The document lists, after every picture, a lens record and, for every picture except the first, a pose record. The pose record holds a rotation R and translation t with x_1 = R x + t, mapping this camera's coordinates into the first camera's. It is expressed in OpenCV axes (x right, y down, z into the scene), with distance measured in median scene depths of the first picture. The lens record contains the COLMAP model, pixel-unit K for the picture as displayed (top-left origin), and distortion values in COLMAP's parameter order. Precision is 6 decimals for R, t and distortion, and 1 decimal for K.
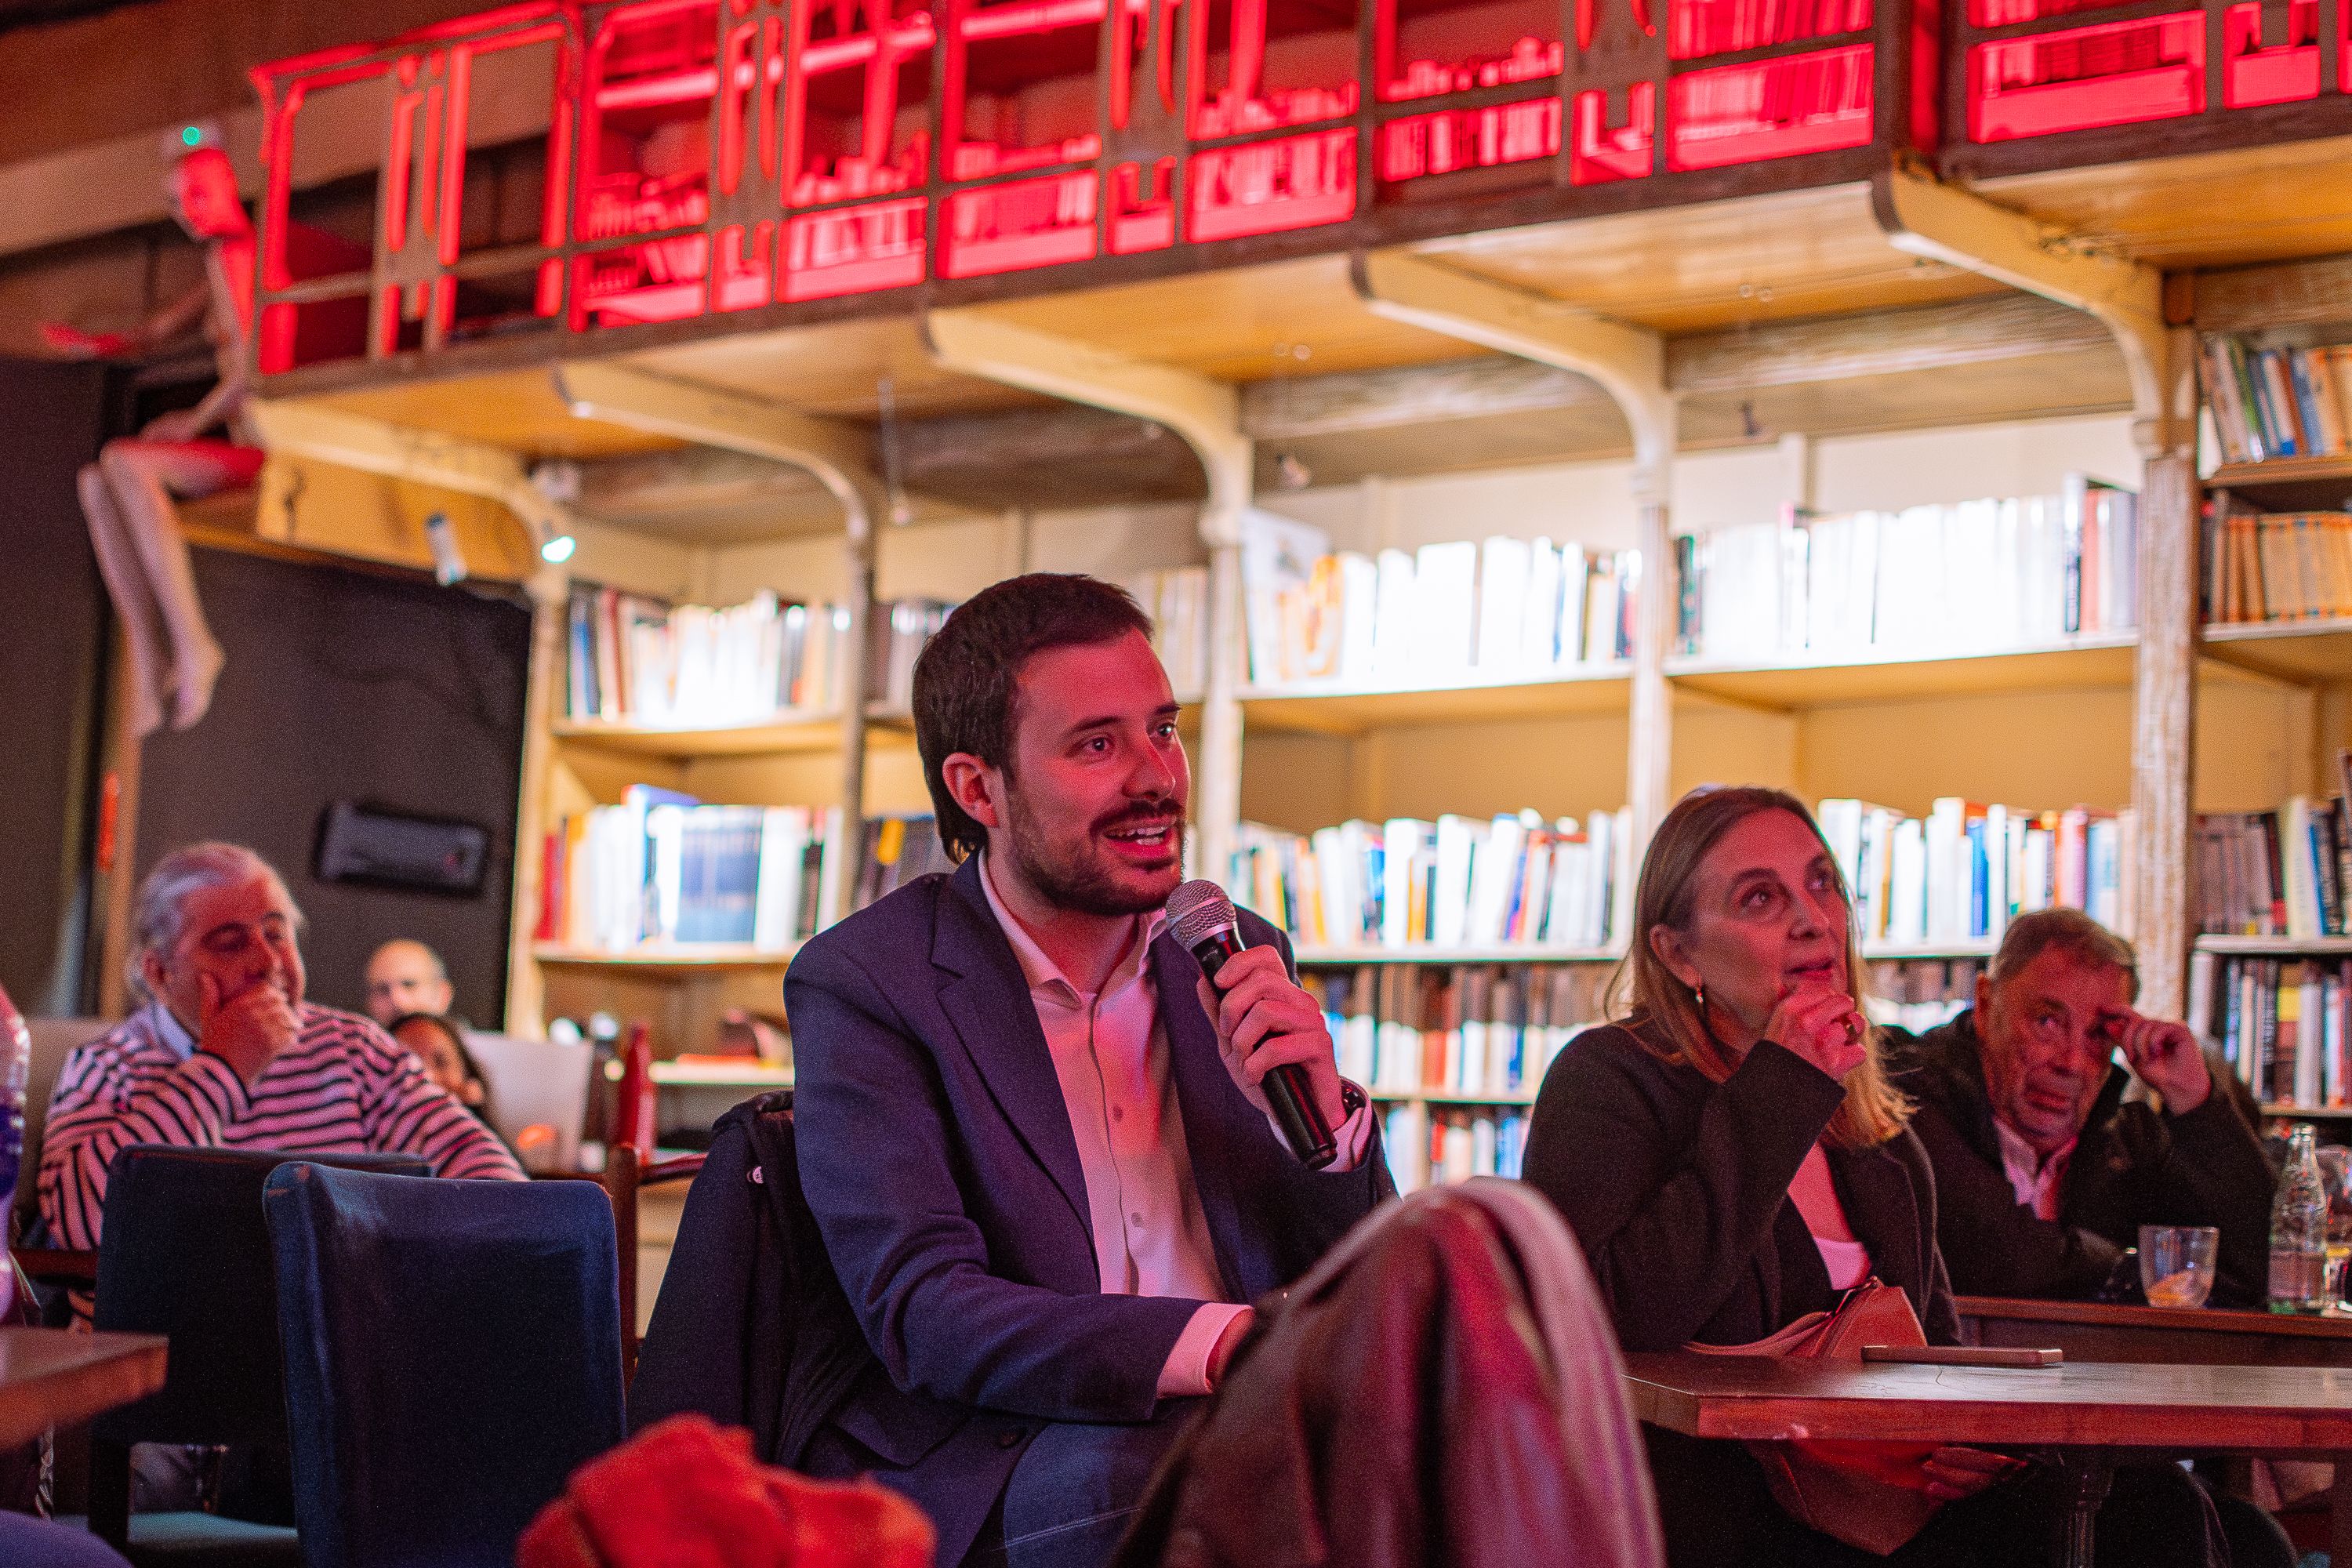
lens RADIAL K [[4476.1, 0, 1124.9], [0, 4476.1, 779.8], [0, 0, 1]] dist [-0.180255, -0.160895]
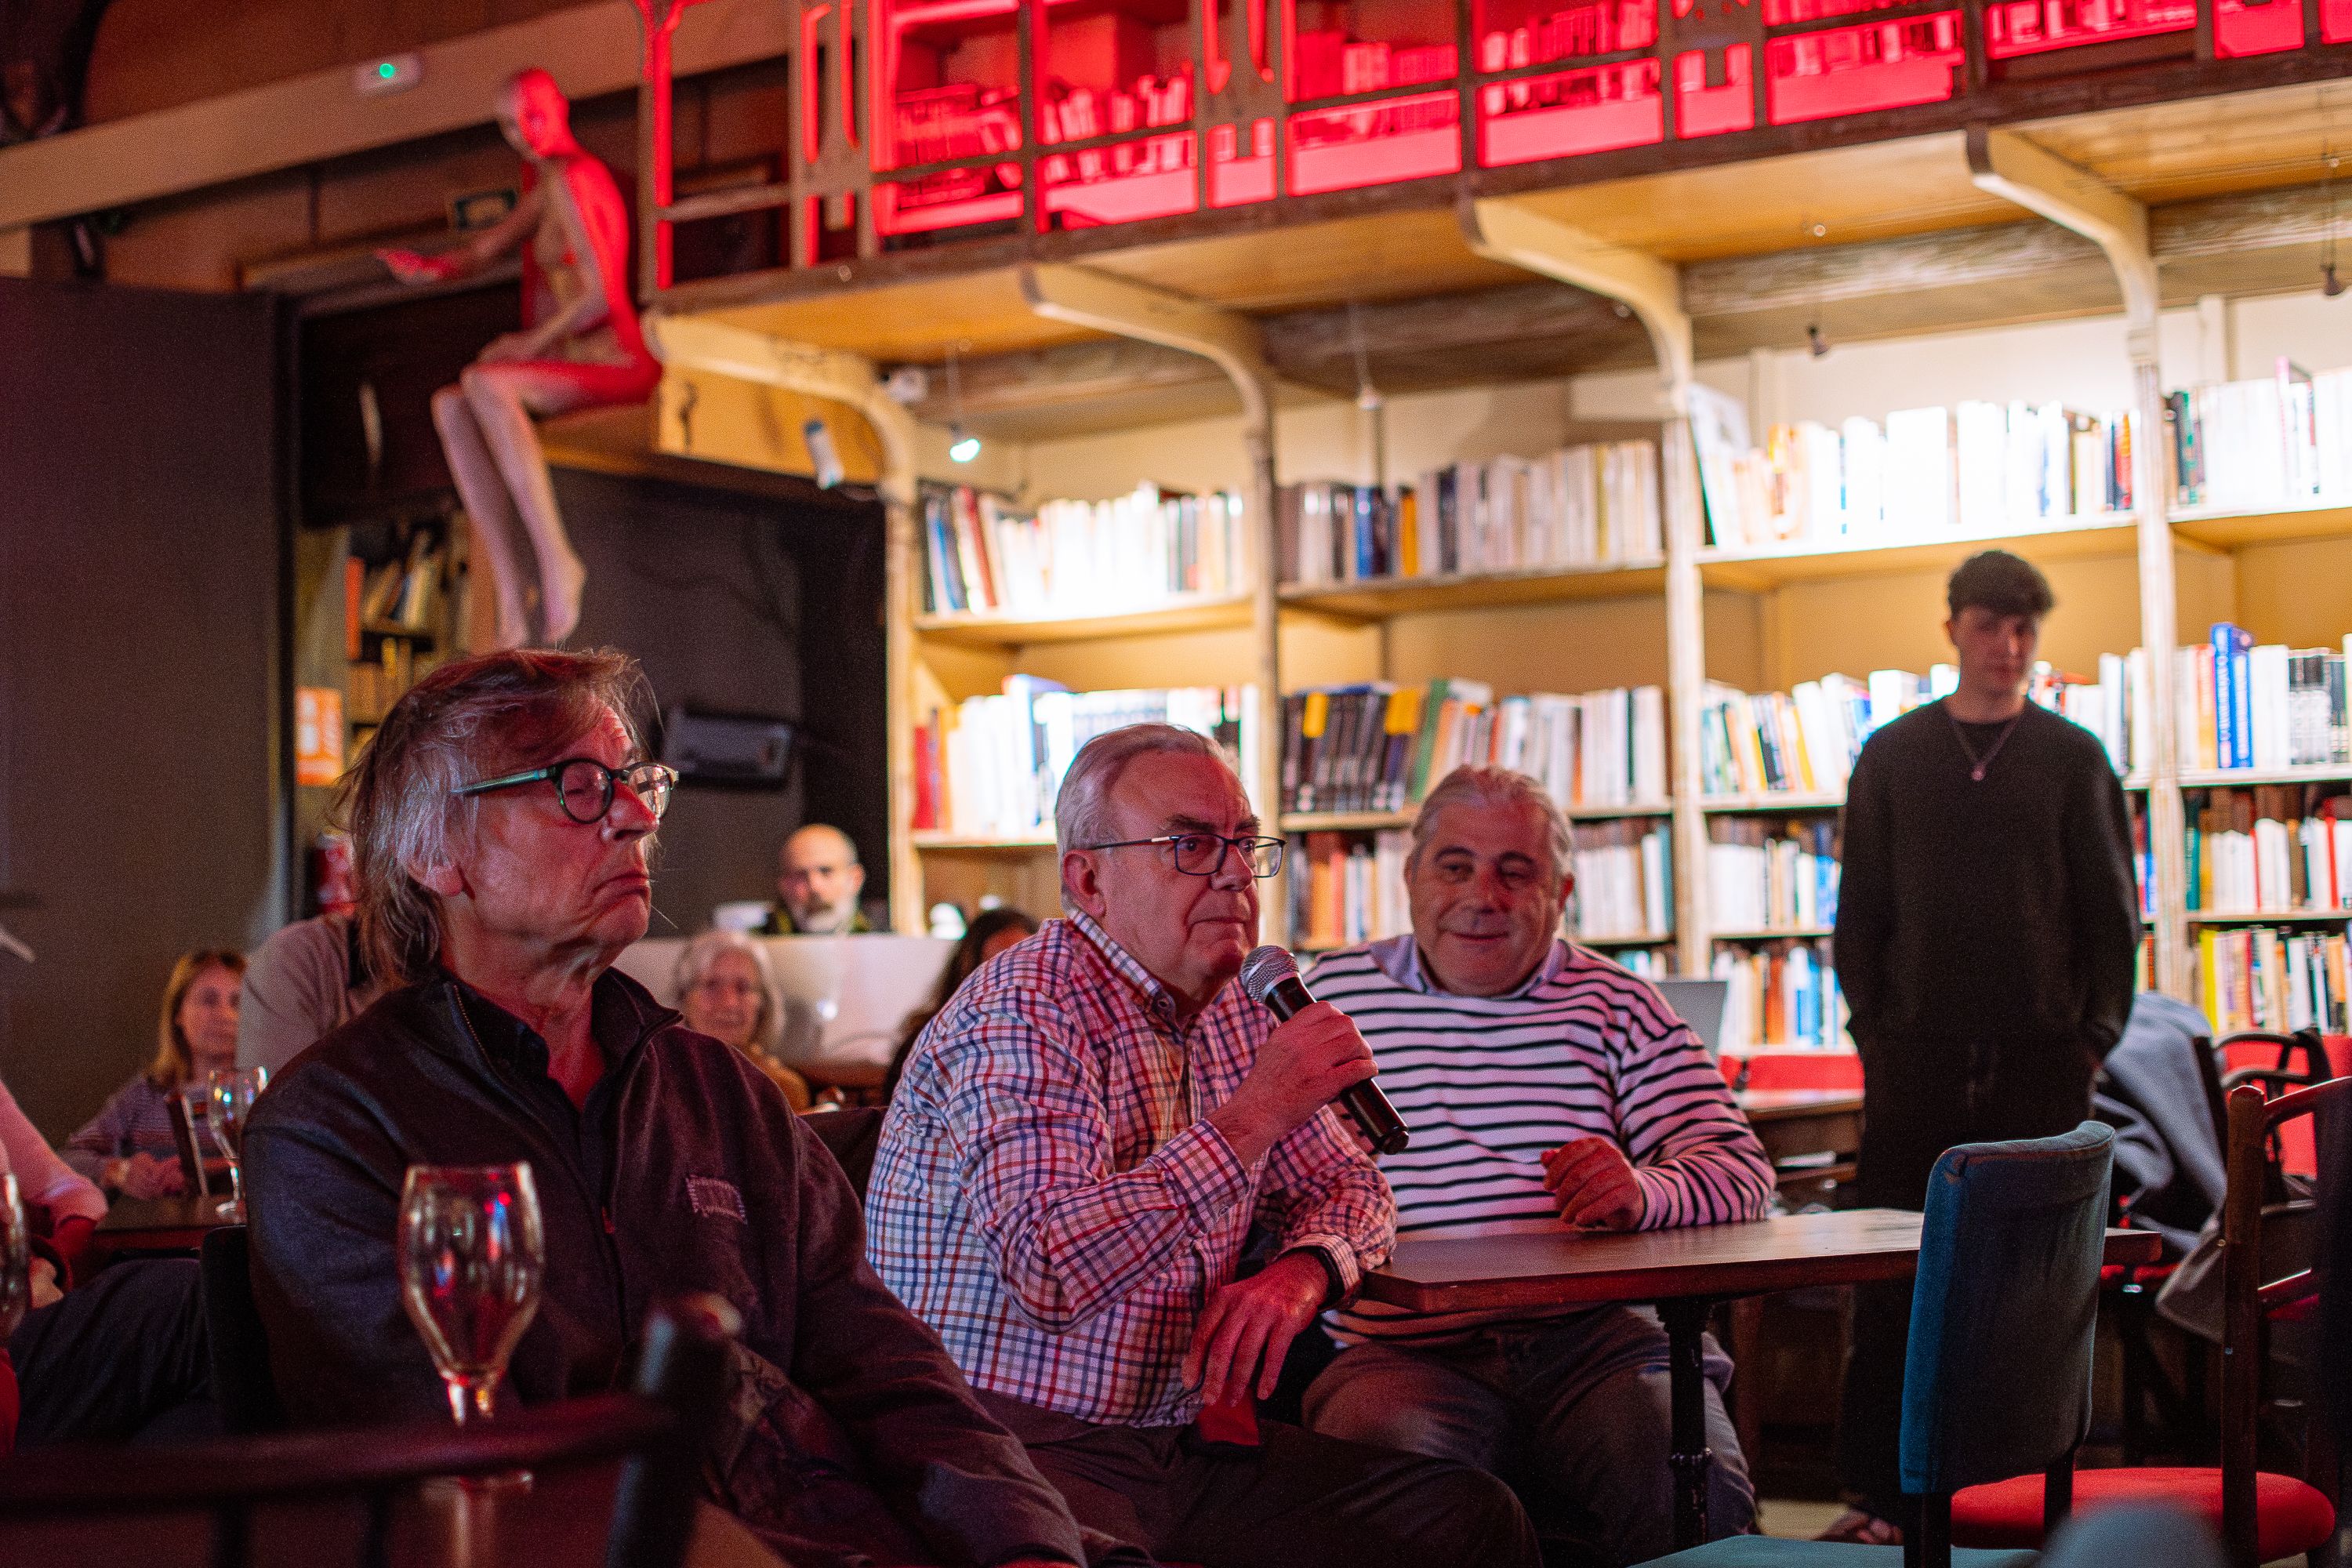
lens RADIAL K [[3612.9, 0, 1248.5], [0, 3612.9, 764.3], [0, 0, 1]] dist [-0.165273, 0.068931]
pose [[0.980717, -0.059849, 0.186043, -0.223448], [0.052030, 0.997556, 0.046634, -0.014923], [-0.188379, -0.036055, 0.981434, 0.172582]]
